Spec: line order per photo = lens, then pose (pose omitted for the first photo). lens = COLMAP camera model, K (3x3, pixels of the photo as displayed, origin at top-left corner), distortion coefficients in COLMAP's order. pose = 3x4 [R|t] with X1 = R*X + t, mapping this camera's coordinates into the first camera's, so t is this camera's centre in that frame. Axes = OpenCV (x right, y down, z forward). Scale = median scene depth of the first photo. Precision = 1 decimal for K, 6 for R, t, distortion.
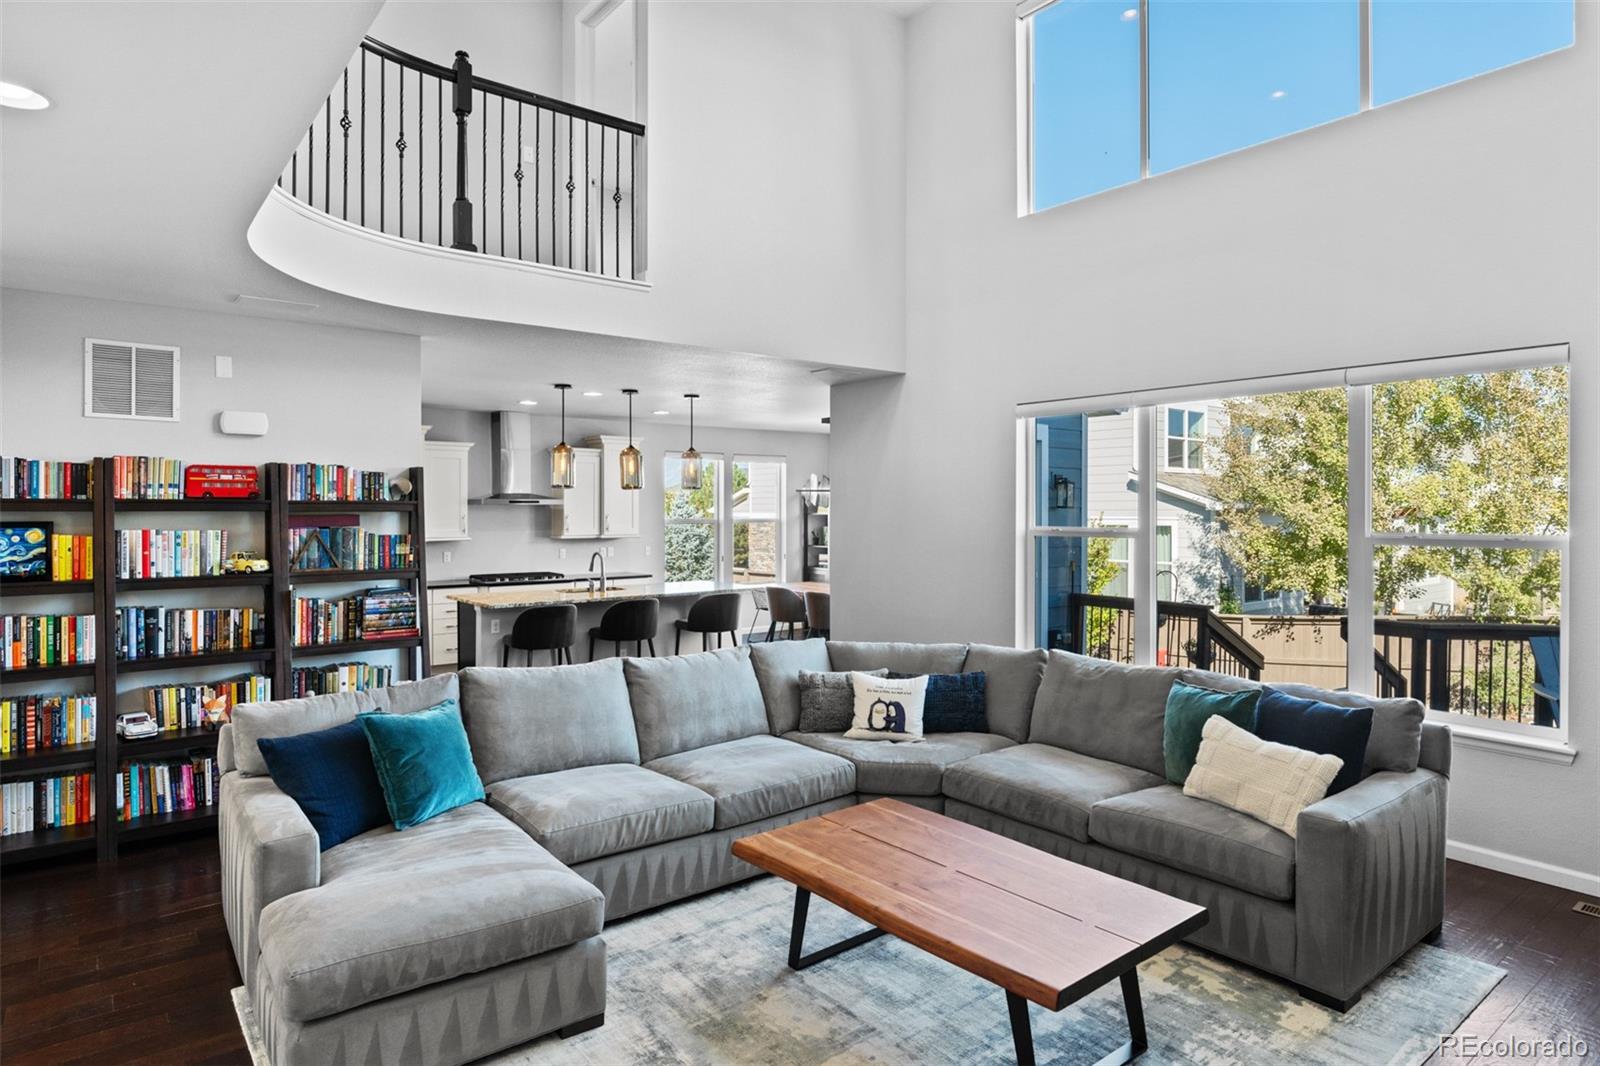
lens RADIAL K [[900.6, 0, 800.5], [0, 900.6, 529.8], [0, 0, 1]] dist [0.001847, 0.000074]
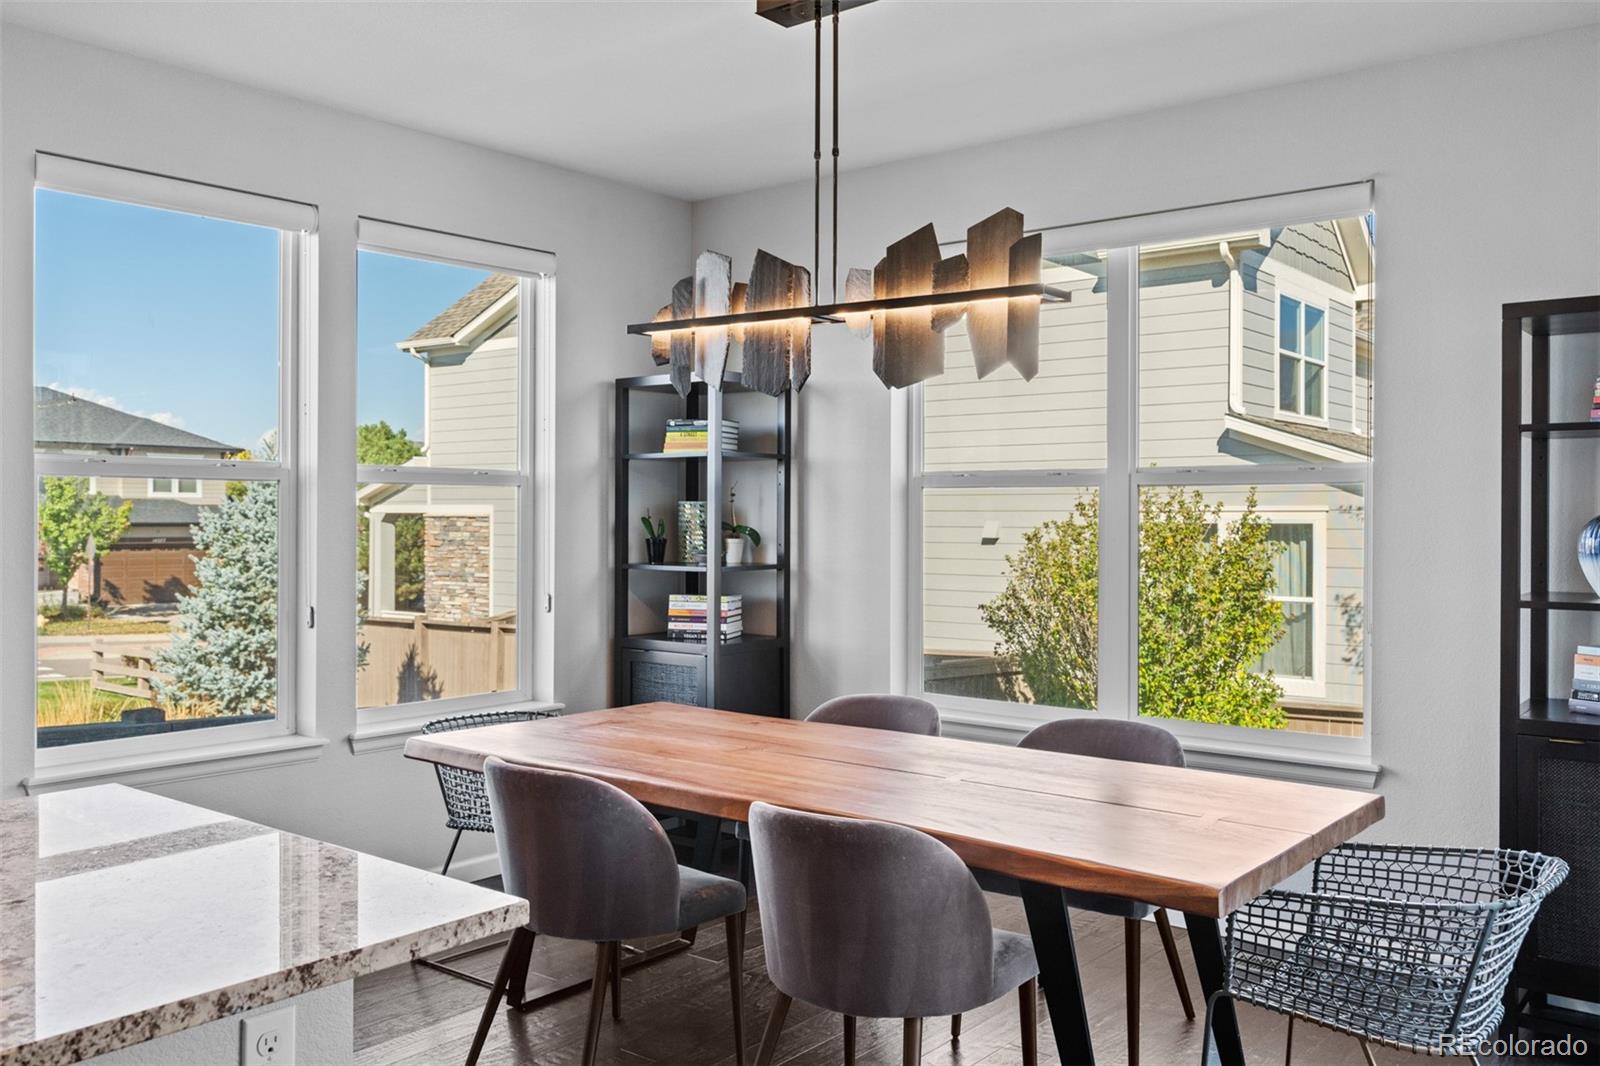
lens RADIAL K [[1313.8, 0, 793.5], [0, 1313.8, 533.6], [0, 0, 1]] dist [-0.010762, -0.004376]
pose [[0.976827, 0.000163, 0.214031, -0.024160], [0.001688, 0.999963, -0.008466, 0.008395], [-0.214025, 0.008631, 0.976790, 0.437104]]
